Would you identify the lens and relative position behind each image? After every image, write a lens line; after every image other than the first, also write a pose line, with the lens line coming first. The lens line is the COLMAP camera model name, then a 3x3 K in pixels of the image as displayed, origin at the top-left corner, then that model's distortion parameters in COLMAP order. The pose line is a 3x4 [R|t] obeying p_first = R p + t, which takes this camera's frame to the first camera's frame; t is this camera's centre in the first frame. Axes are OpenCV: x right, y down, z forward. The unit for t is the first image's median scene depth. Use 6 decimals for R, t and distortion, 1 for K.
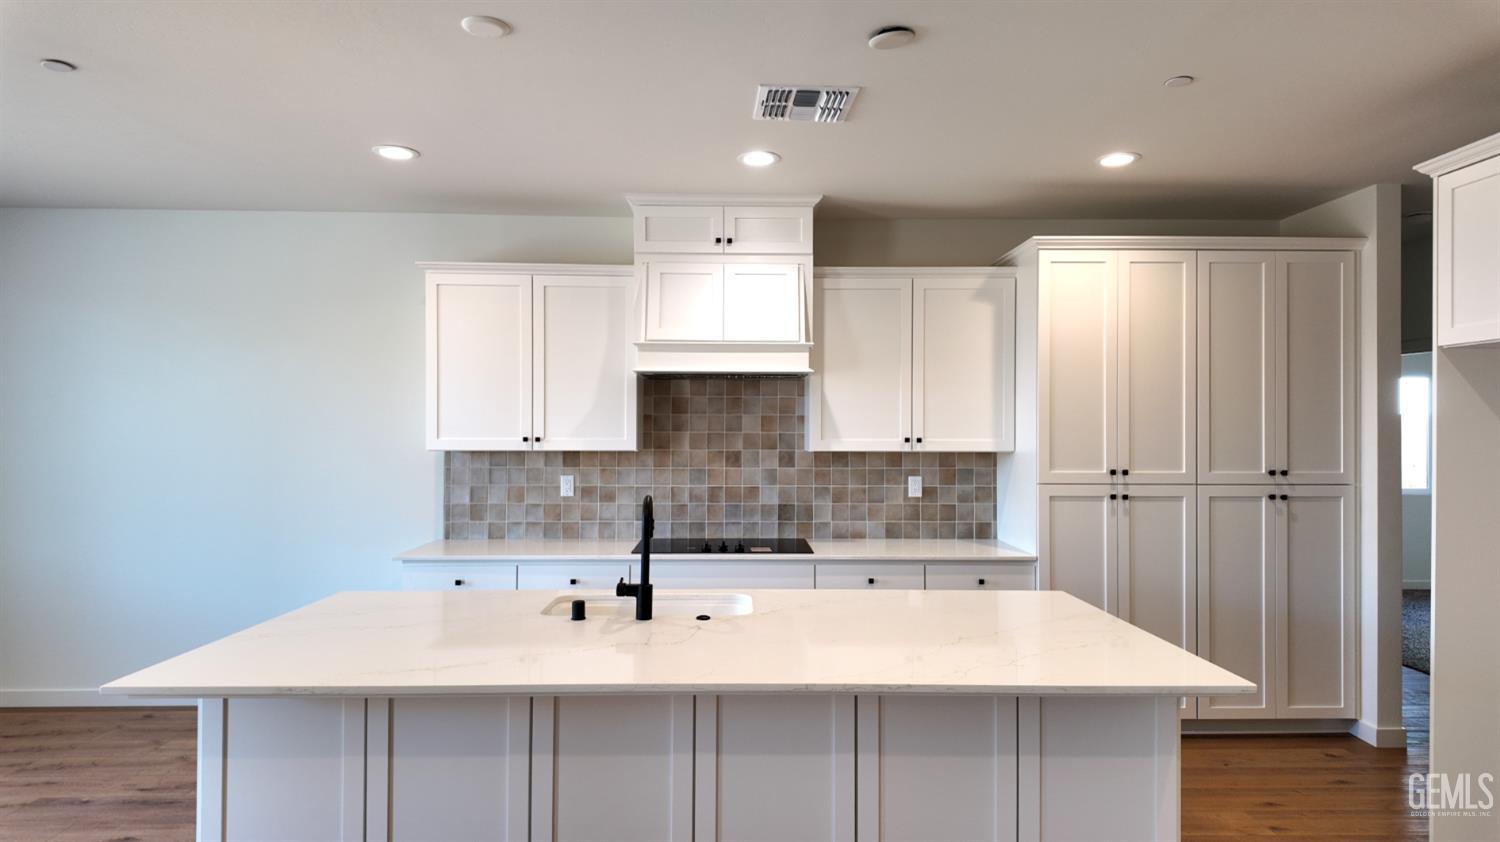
lens RADIAL K [[891.4, 0, 750.6], [0, 891.4, 430.5], [0, 0, 1]] dist [0.062222, -0.000181]
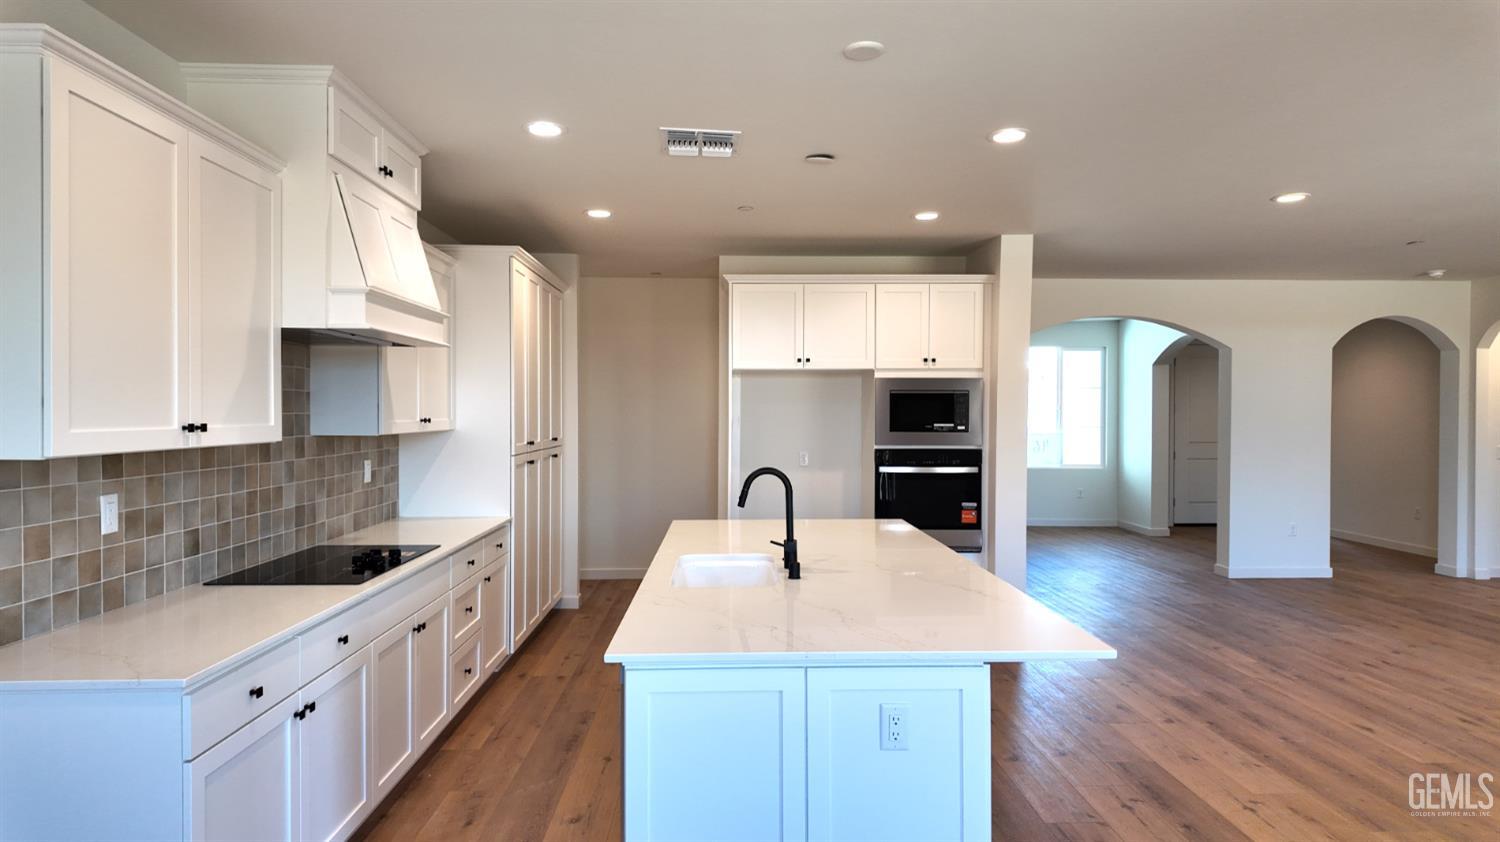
lens RADIAL K [[879.4, 0, 750.0], [0, 879.4, 421.0], [0, 0, 1]] dist [0.003936, -0.000459]
pose [[0.004656, -0.012399, 0.999912, -0.743541], [0.000991, 0.999923, 0.012394, -0.001511], [-0.999989, 0.000934, 0.004667, 0.606519]]
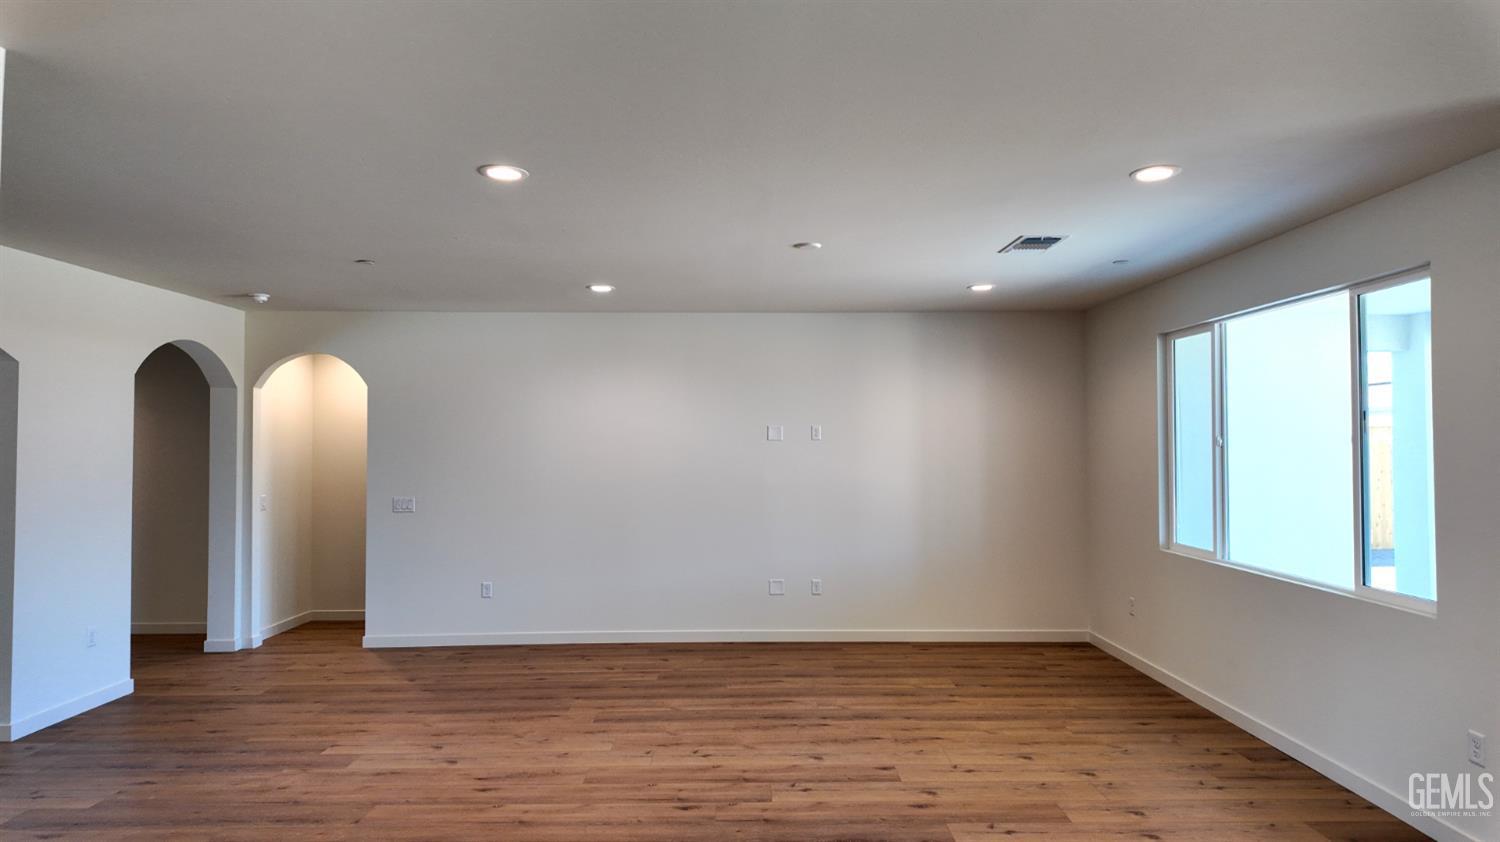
lens RADIAL K [[879.4, 0, 750.0], [0, 879.4, 421.0], [0, 0, 1]] dist [0.003936, -0.000459]
pose [[-0.999712, 0.002469, 0.023876, 0.037167], [0.001879, 0.999692, -0.024732, -0.021364], [-0.023930, -0.024680, -0.999409, 0.699439]]
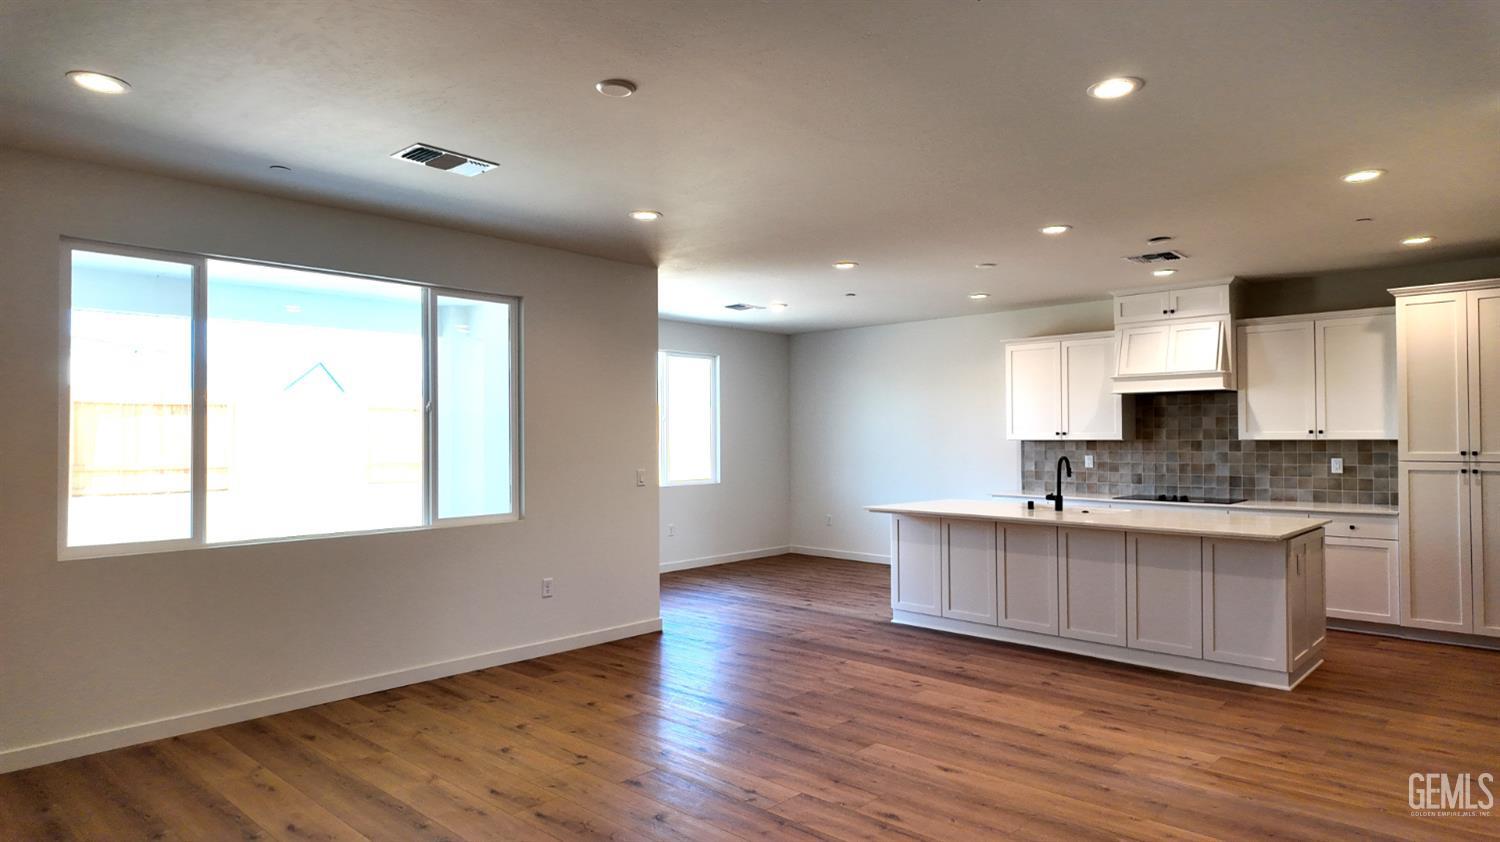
lens RADIAL K [[879.4, 0, 750.0], [0, 879.4, 421.0], [0, 0, 1]] dist [0.003936, -0.000459]
pose [[0.711573, -0.019411, -0.702344, 0.507484], [0.005246, 0.999737, -0.022316, 0.019366], [0.702593, 0.012195, 0.711488, -0.633332]]
